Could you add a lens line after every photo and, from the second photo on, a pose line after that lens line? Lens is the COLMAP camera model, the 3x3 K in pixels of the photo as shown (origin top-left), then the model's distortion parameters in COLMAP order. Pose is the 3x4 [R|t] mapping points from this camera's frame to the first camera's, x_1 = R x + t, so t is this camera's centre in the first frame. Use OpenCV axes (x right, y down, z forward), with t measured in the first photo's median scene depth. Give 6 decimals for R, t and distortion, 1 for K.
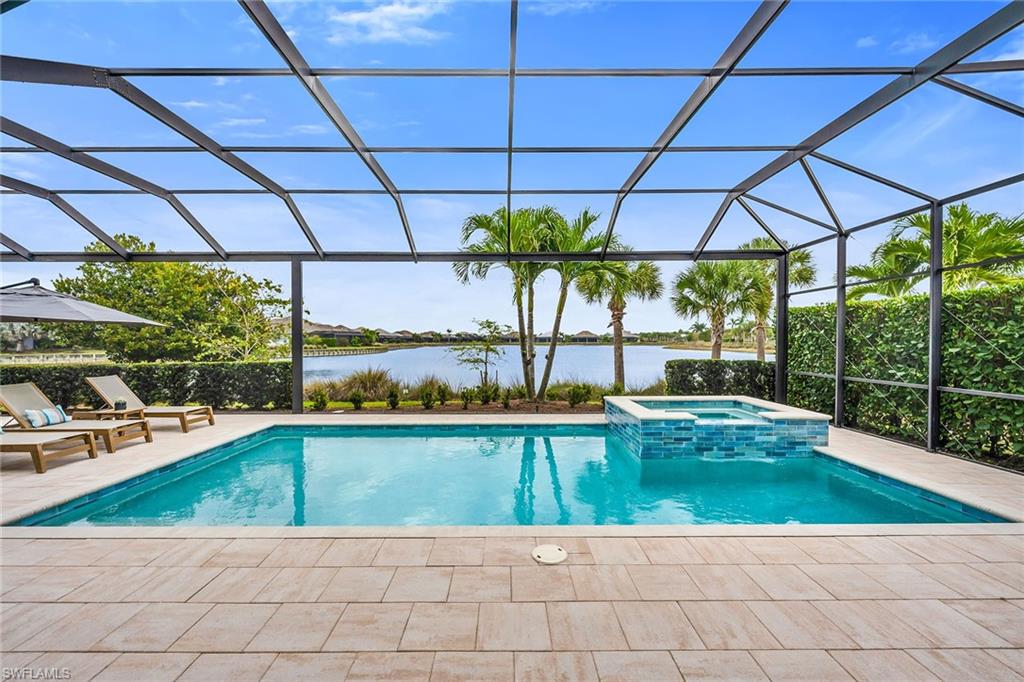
lens RADIAL K [[412.0, 0, 505.6], [0, 412.0, 348.2], [0, 0, 1]] dist [0.000977, 0.000135]
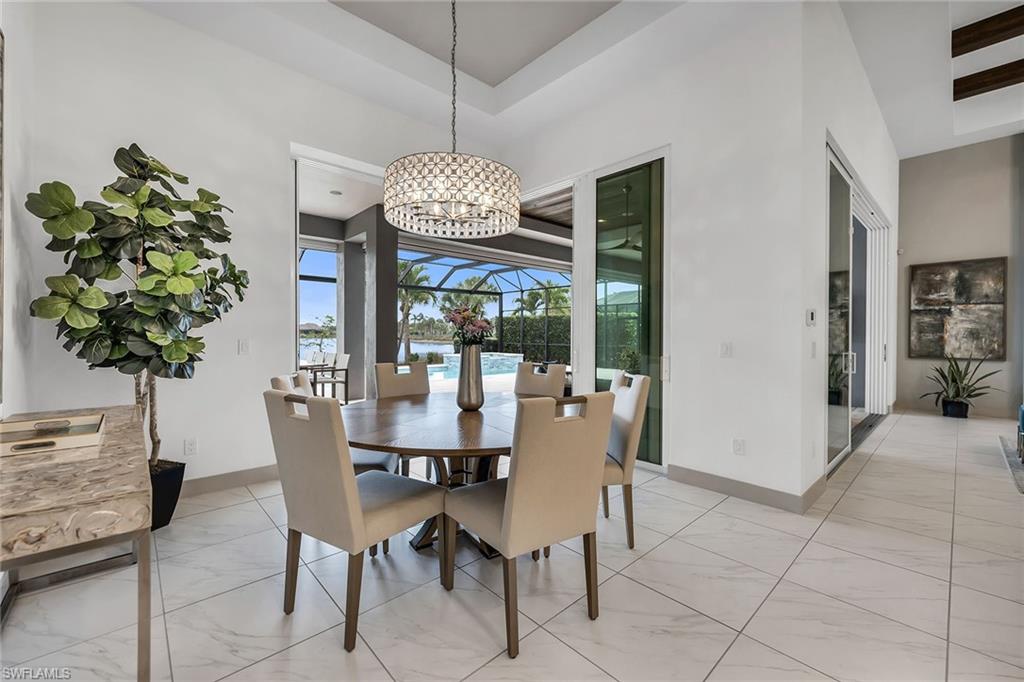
lens RADIAL K [[414.6, 0, 511.9], [0, 414.6, 336.3], [0, 0, 1]] dist [0.000408, 0.000146]
pose [[0.732957, -0.002491, 0.680270, -1.372750], [0.011404, 0.999898, -0.008625, 0.056315], [-0.680179, 0.014080, 0.732911, -1.197073]]
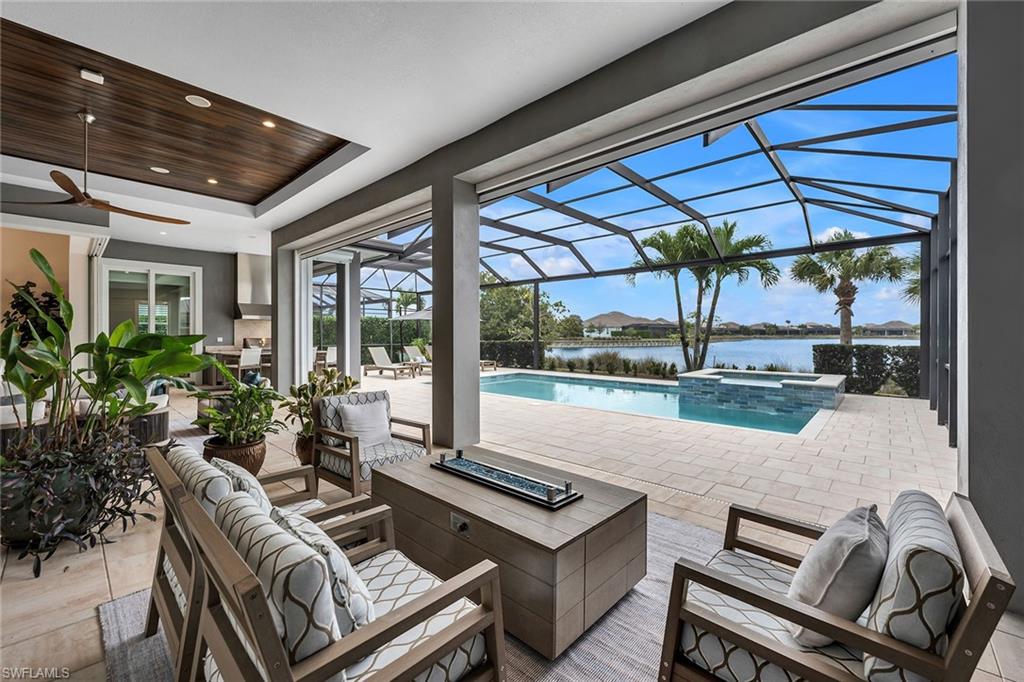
lens RADIAL K [[413.0, 0, 510.8], [0, 413.0, 339.6], [0, 0, 1]] dist [-0.001674, -0.000139]
pose [[0.734871, 0.011022, -0.678117, 0.902959], [-0.013119, 0.999912, 0.002035, 0.040570], [0.678080, 0.007401, 0.734951, -0.542492]]
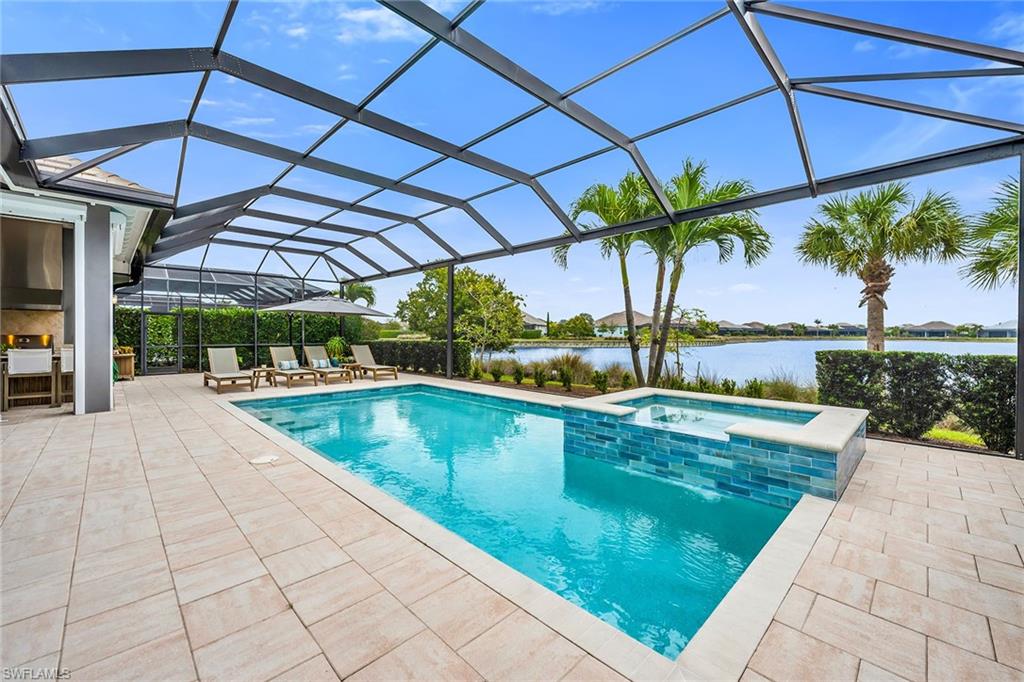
lens RADIAL K [[409.4, 0, 512.0], [0, 409.4, 341.0], [0, 0, 1]] dist [0.001851, 0.000235]
pose [[0.699600, 0.019560, -0.714266, 0.866412], [-0.019544, 0.999775, 0.008236, 0.029139], [0.714267, 0.008198, 0.699825, 0.309493]]
